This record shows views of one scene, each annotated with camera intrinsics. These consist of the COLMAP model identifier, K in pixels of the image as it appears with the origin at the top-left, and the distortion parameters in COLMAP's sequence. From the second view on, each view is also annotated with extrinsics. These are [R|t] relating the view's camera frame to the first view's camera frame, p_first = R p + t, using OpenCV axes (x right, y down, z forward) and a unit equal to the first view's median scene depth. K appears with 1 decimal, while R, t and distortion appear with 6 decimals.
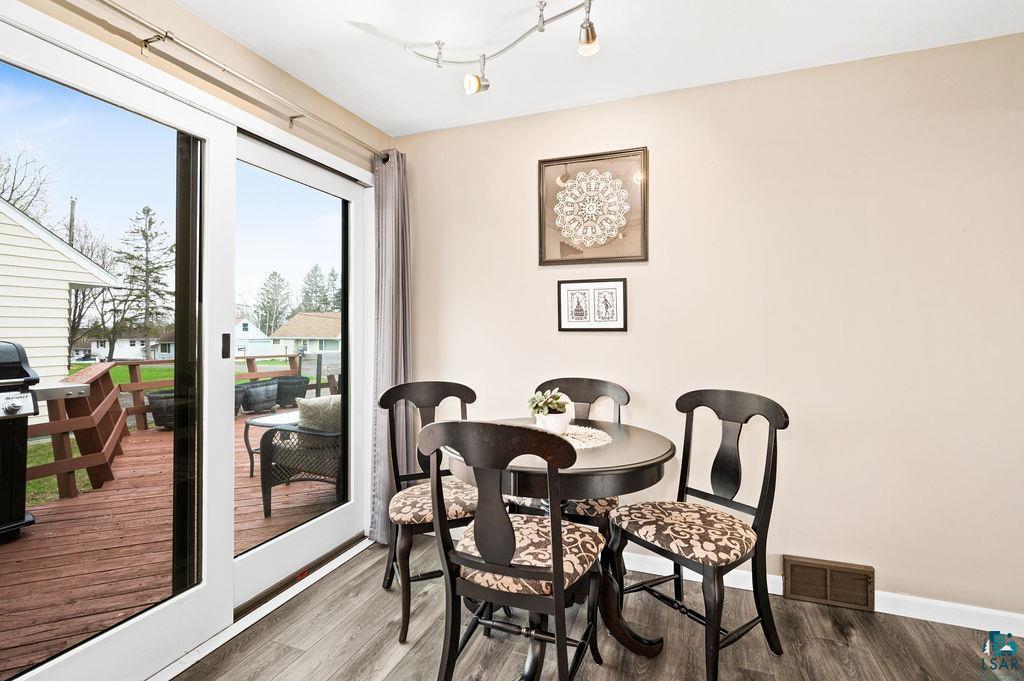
lens RADIAL K [[475.7, 0, 512.3], [0, 475.7, 326.6], [0, 0, 1]] dist [0.000548, 0.000051]
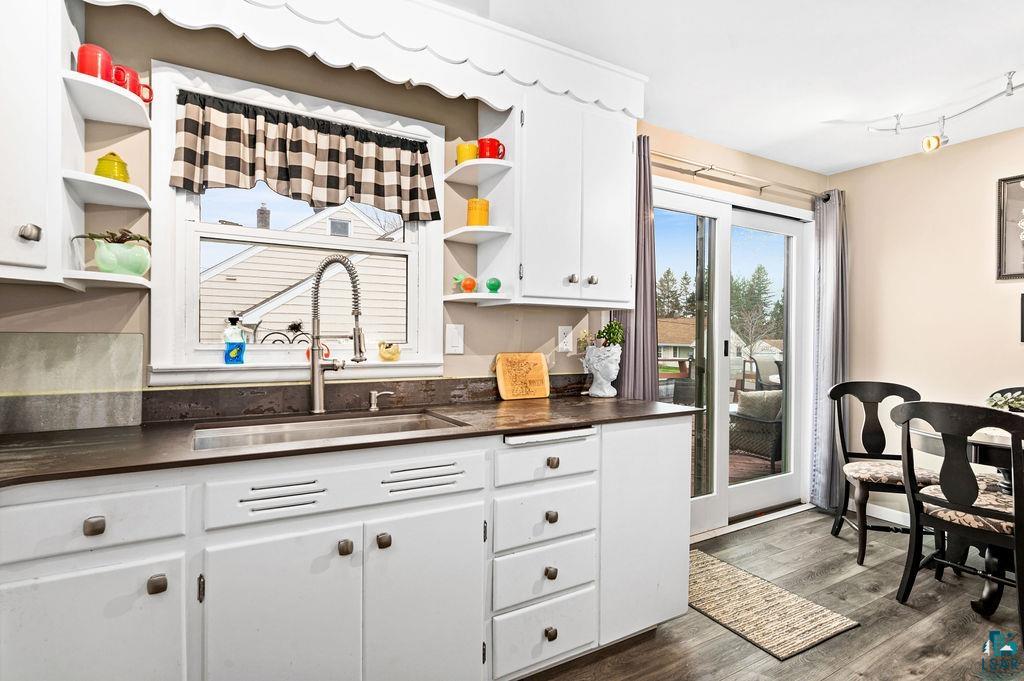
lens RADIAL K [[514.5, 0, 513.6], [0, 514.5, 343.8], [0, 0, 1]] dist [-0.001053, 0.000427]
pose [[0.780432, 0.016325, -0.625027, -0.065635], [-0.003197, 0.999750, 0.022120, -0.007186], [0.625232, -0.015265, 0.780289, -0.563057]]
